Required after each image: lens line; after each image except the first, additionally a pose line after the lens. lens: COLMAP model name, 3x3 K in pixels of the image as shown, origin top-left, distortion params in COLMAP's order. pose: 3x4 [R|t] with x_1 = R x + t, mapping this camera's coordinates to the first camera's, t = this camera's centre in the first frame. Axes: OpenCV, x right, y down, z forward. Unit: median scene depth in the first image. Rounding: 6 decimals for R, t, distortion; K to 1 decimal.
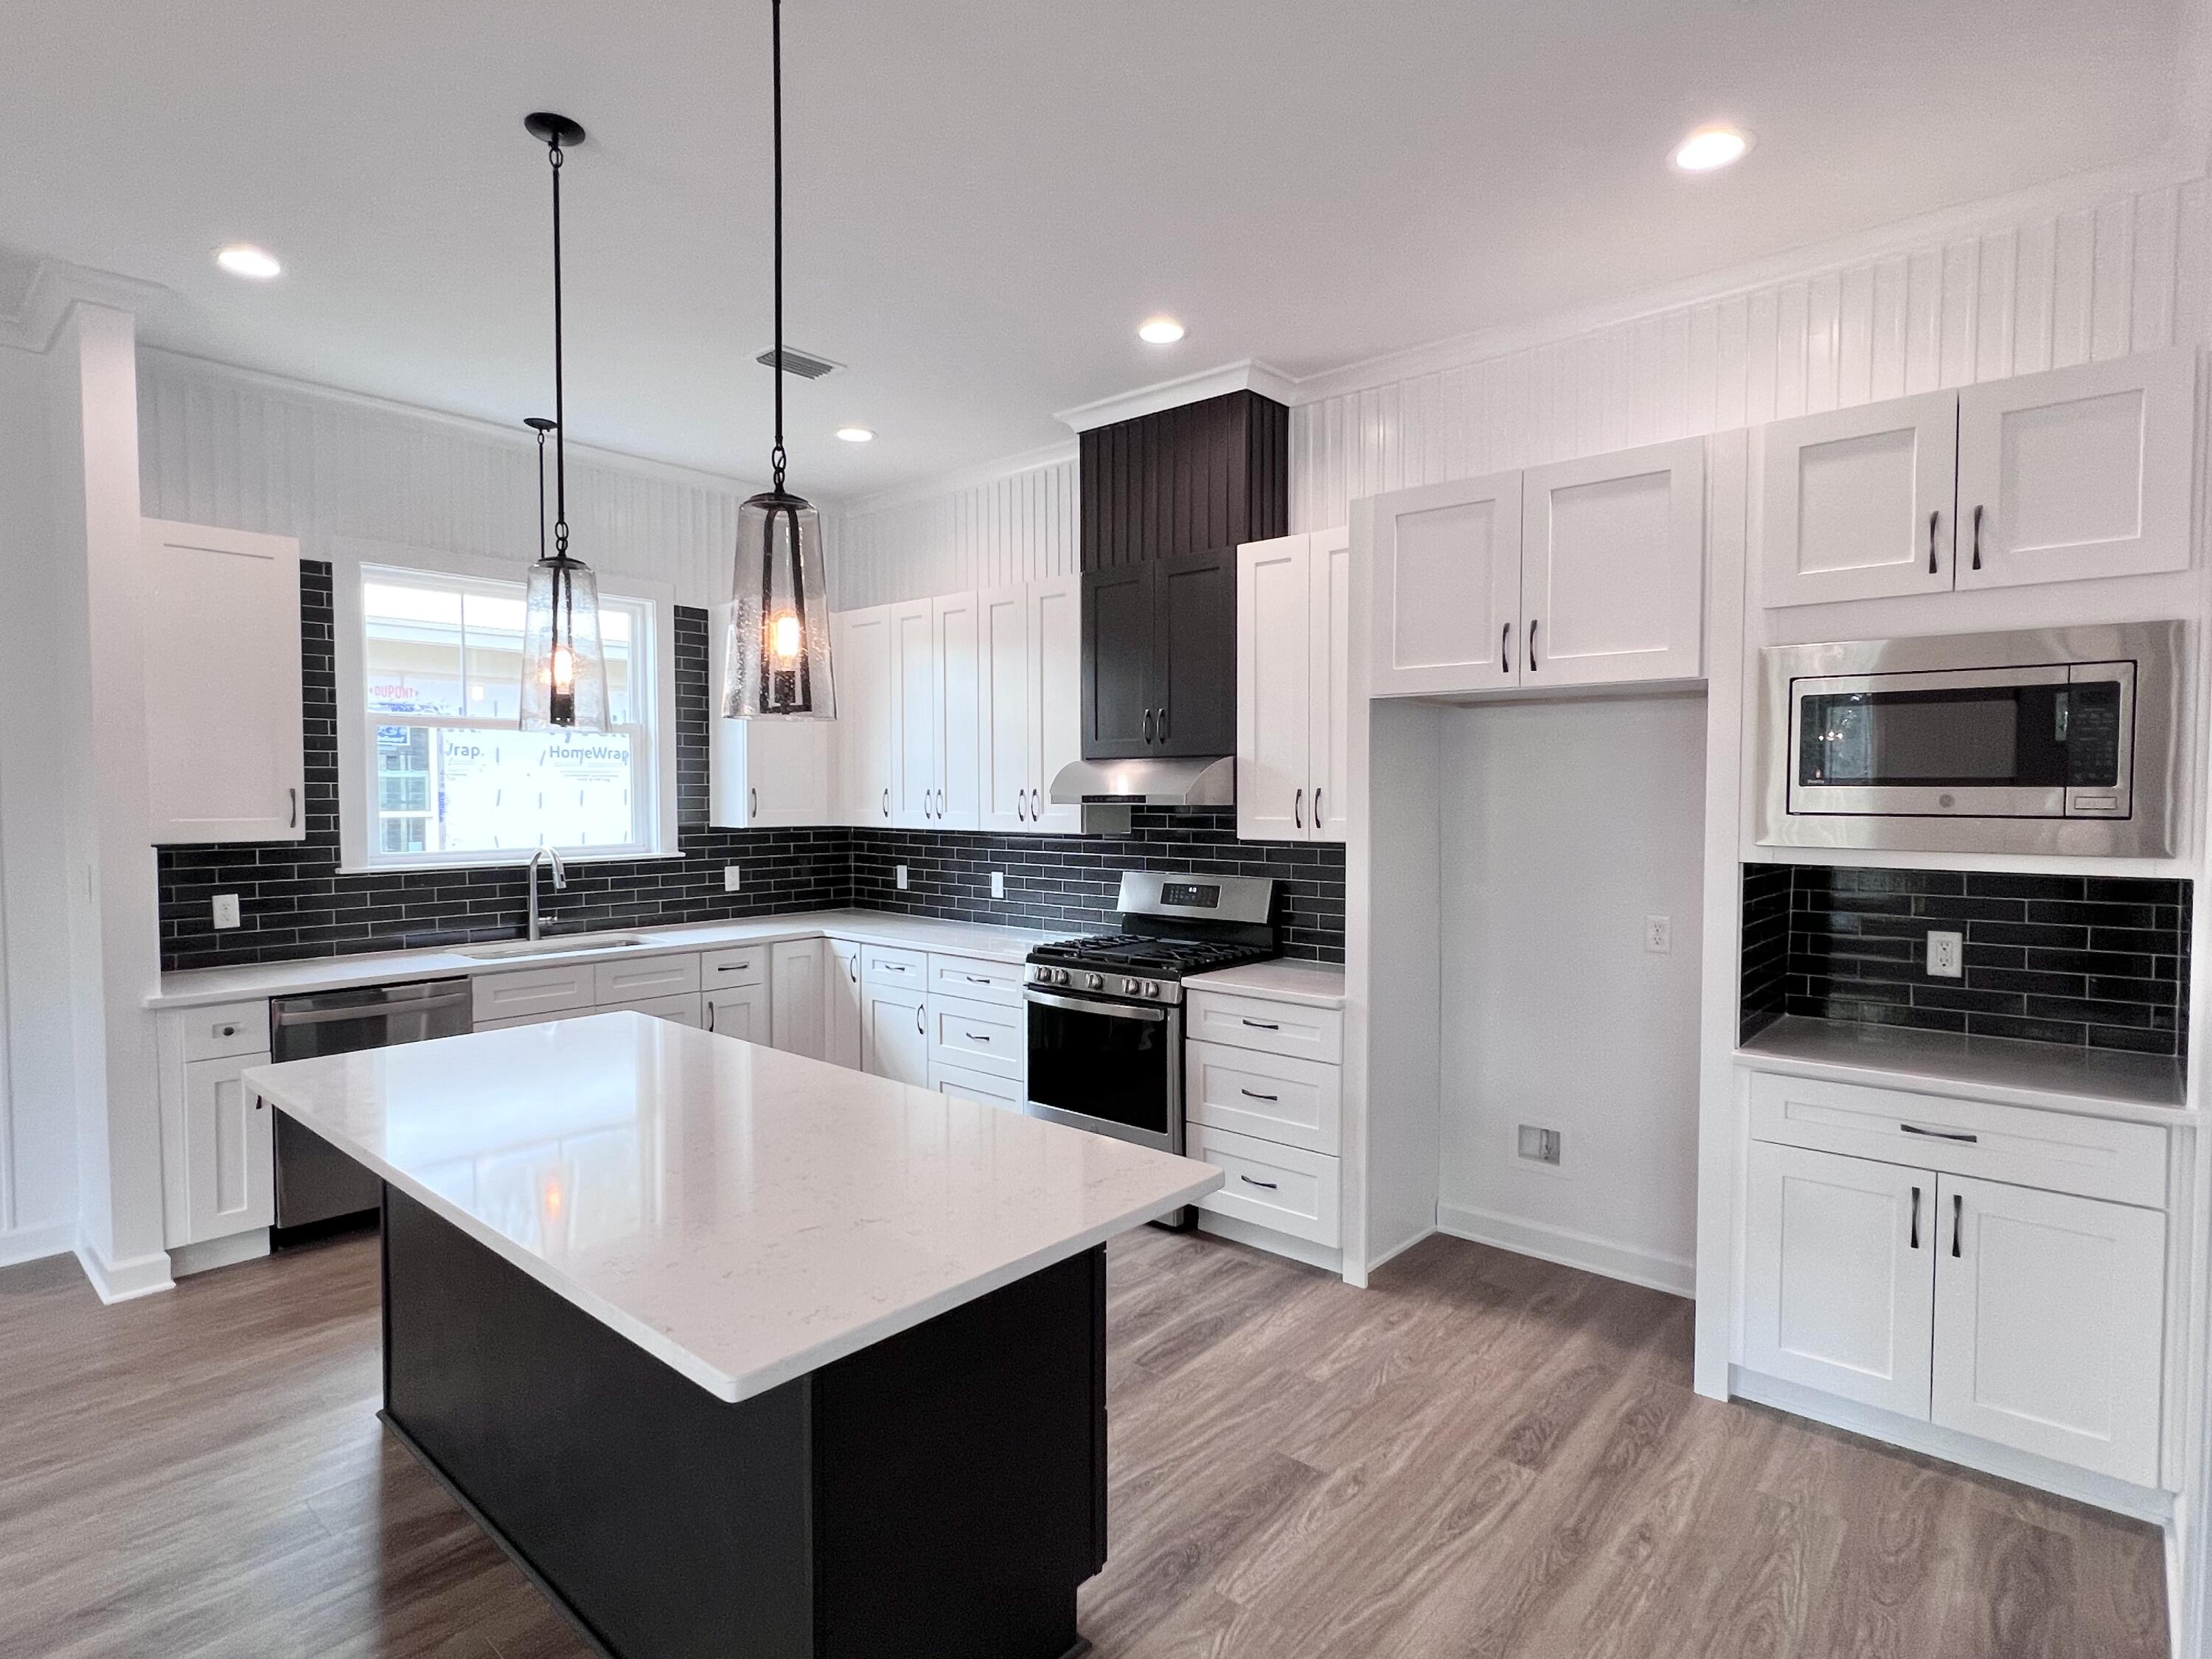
lens RADIAL K [[1163.8, 0, 1106.0], [0, 1163.8, 829.5], [0, 0, 1]] dist [0.024384, -0.000261]
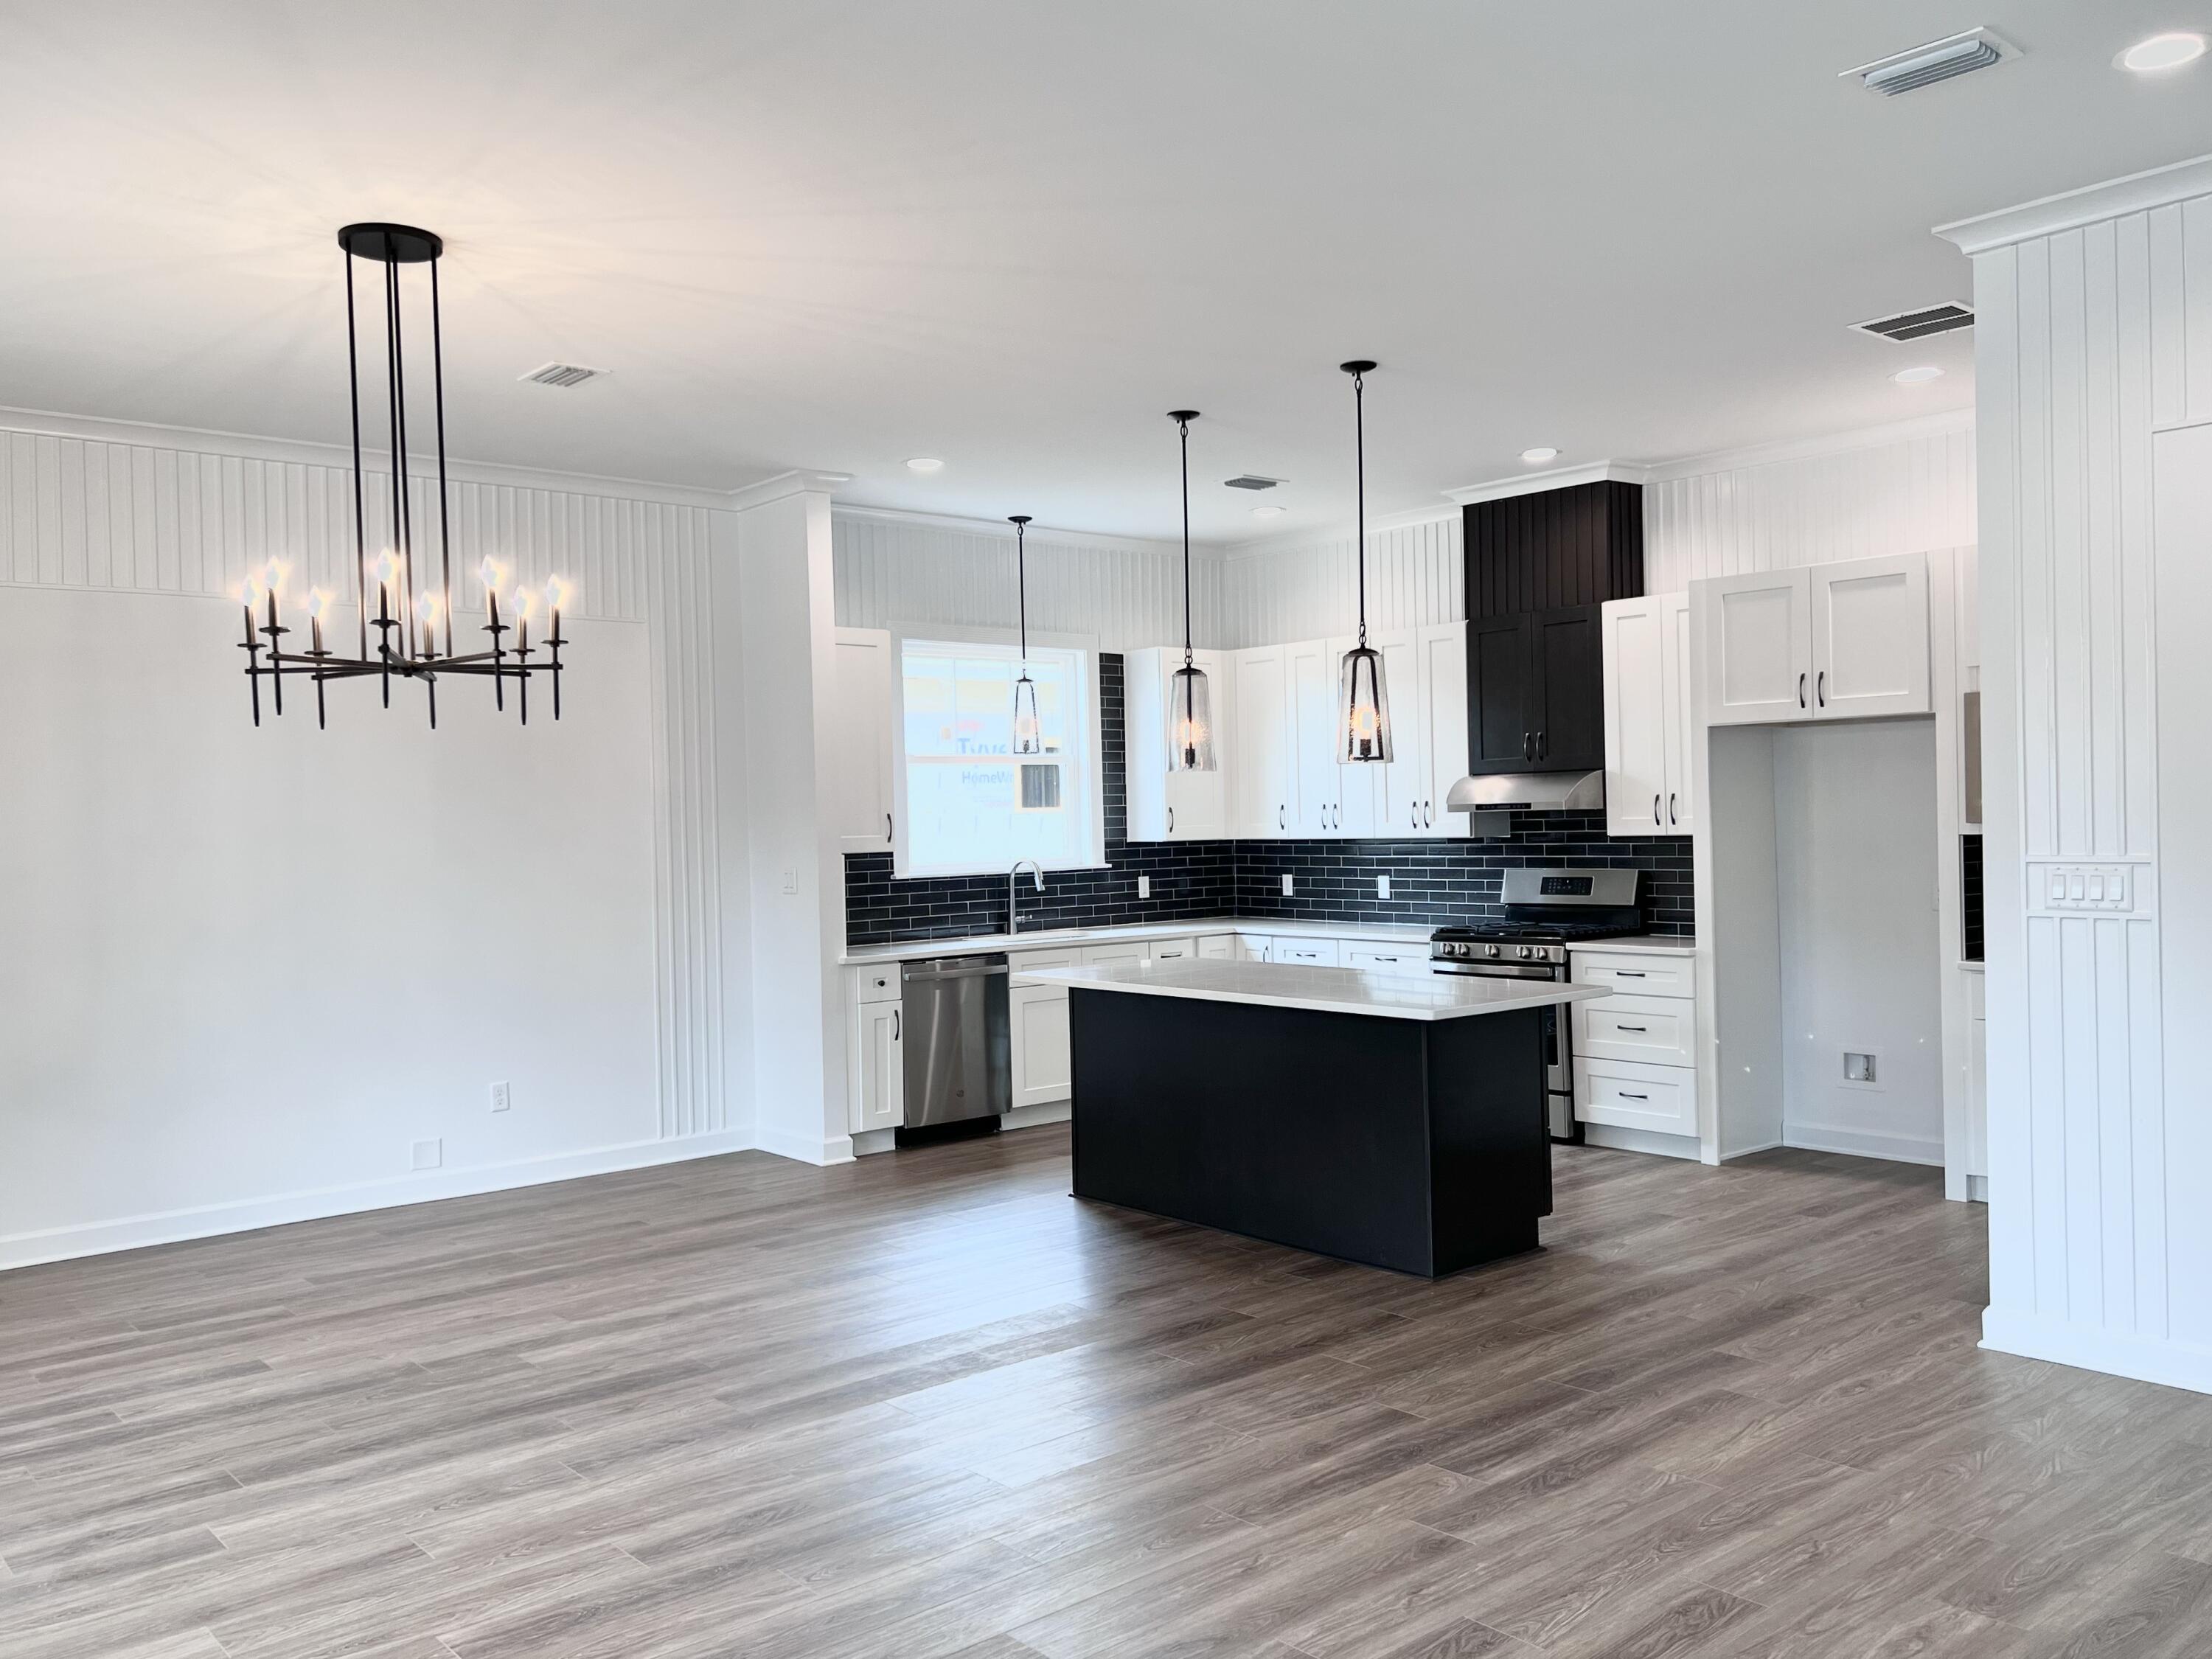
lens RADIAL K [[1759.5, 0, 1106.0], [0, 1759.5, 829.5], [0, 0, 1]] dist [0.085039, -0.114577]
pose [[0.988156, -0.023196, -0.151687, -0.116909], [0.019552, 0.999484, -0.025467, 0.035239], [0.152199, 0.022199, 0.988100, -0.859322]]
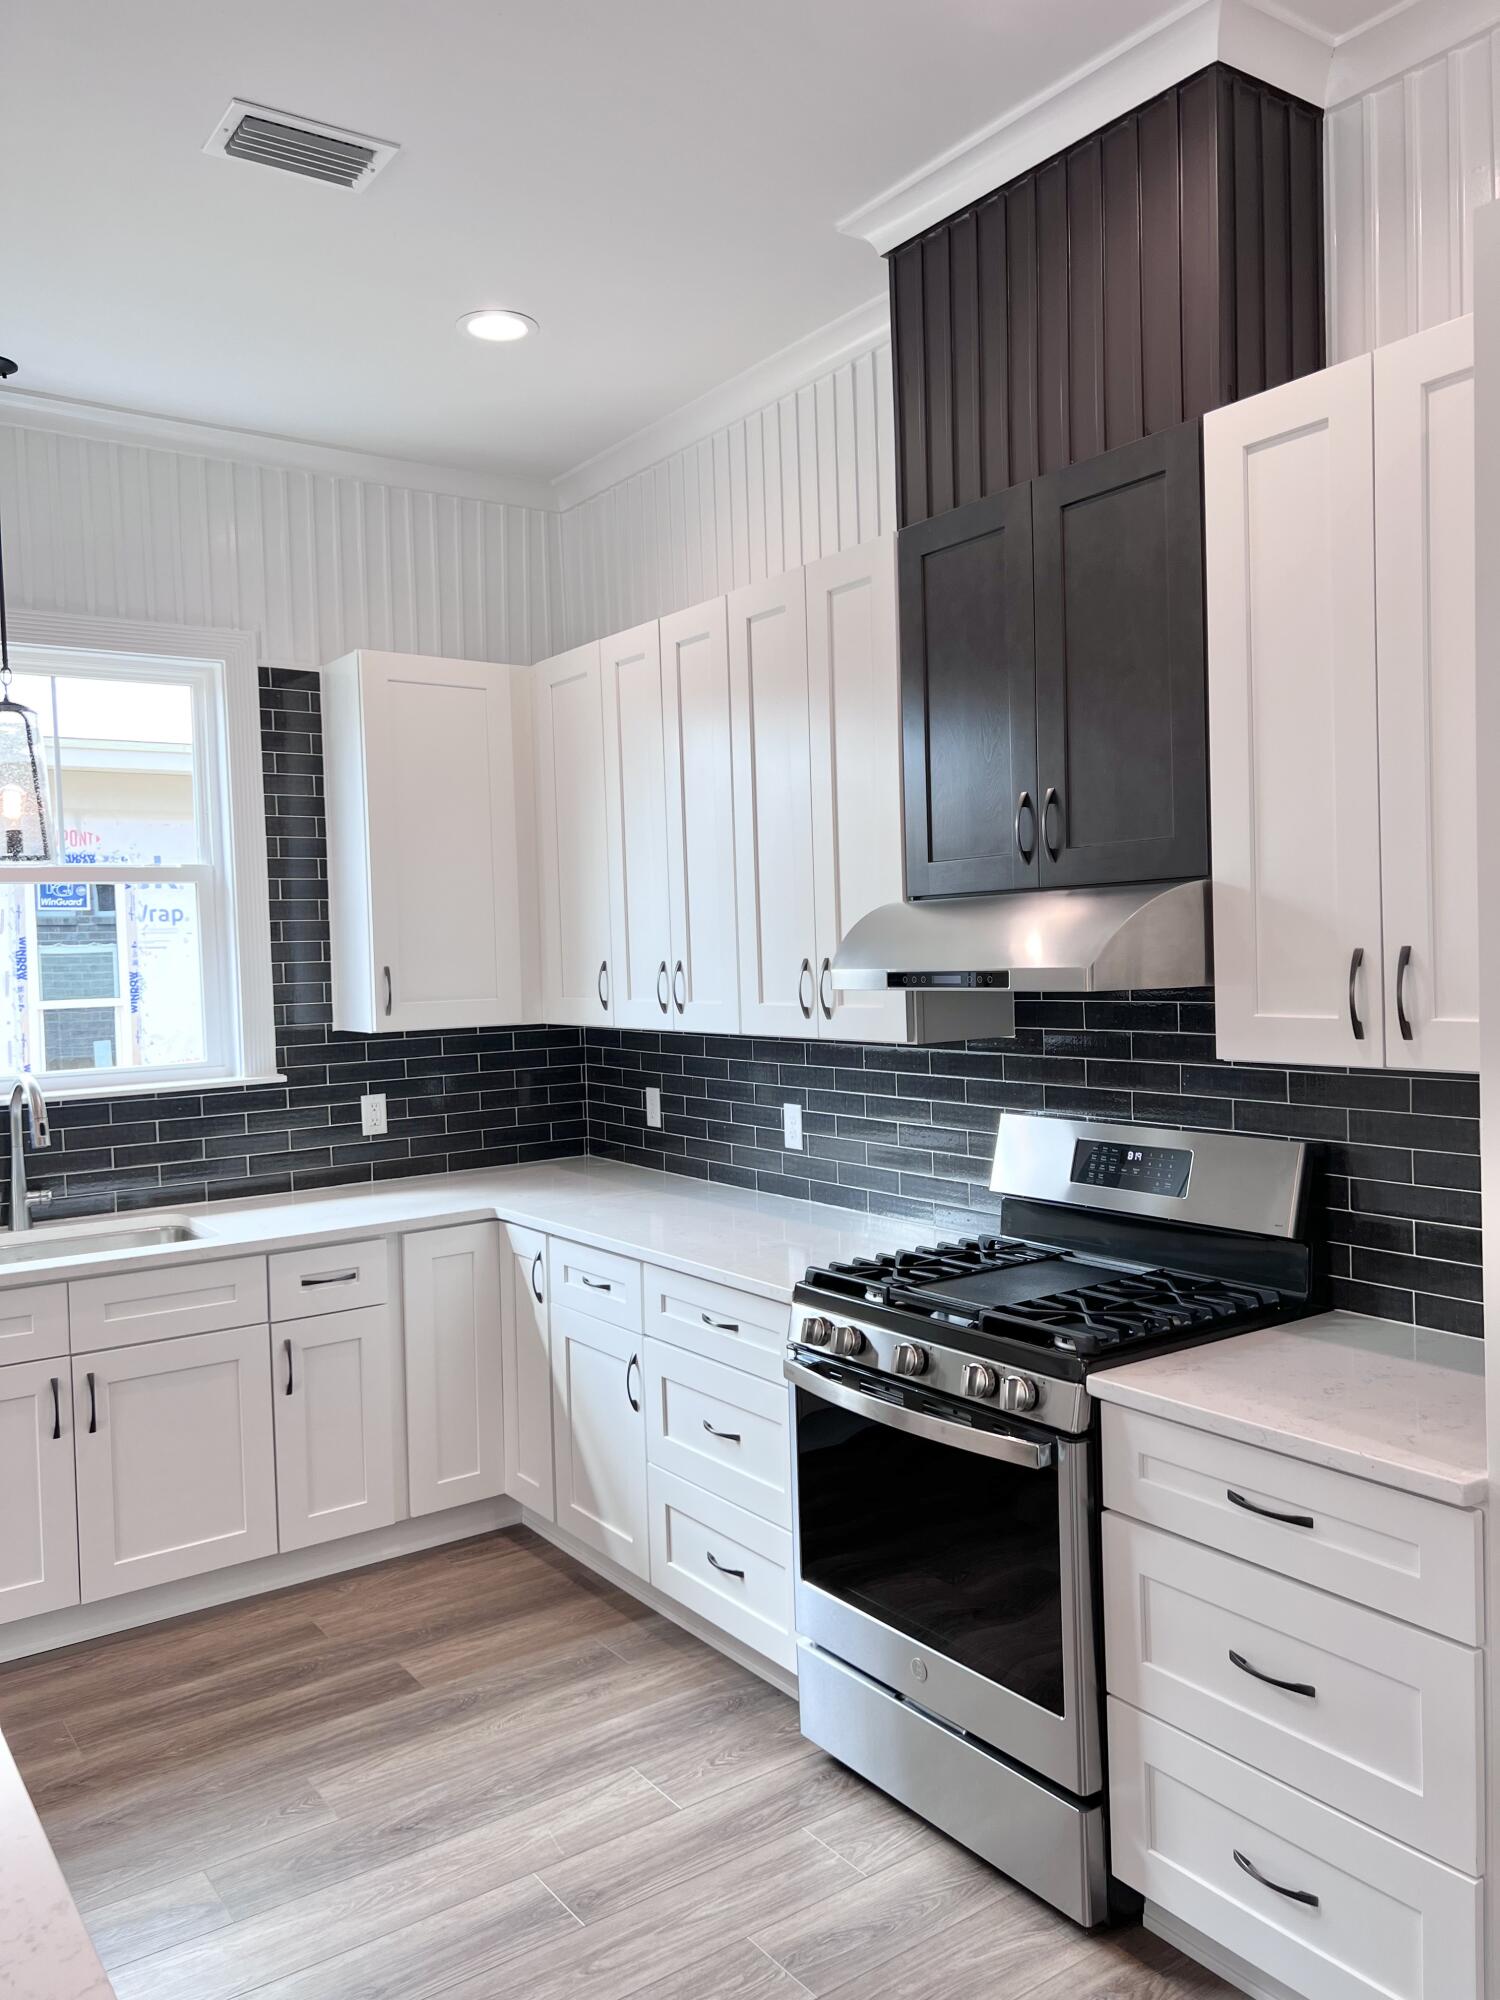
lens RADIAL K [[1513.1, 0, 750.0], [0, 1513.1, 1000.0], [0, 0, 1]] dist [0.102389, -0.127513]
pose [[0.973424, -0.020404, -0.228098, 0.064171], [0.021603, 0.999763, 0.002761, -0.019034], [0.227988, -0.007615, 0.973634, 0.333185]]
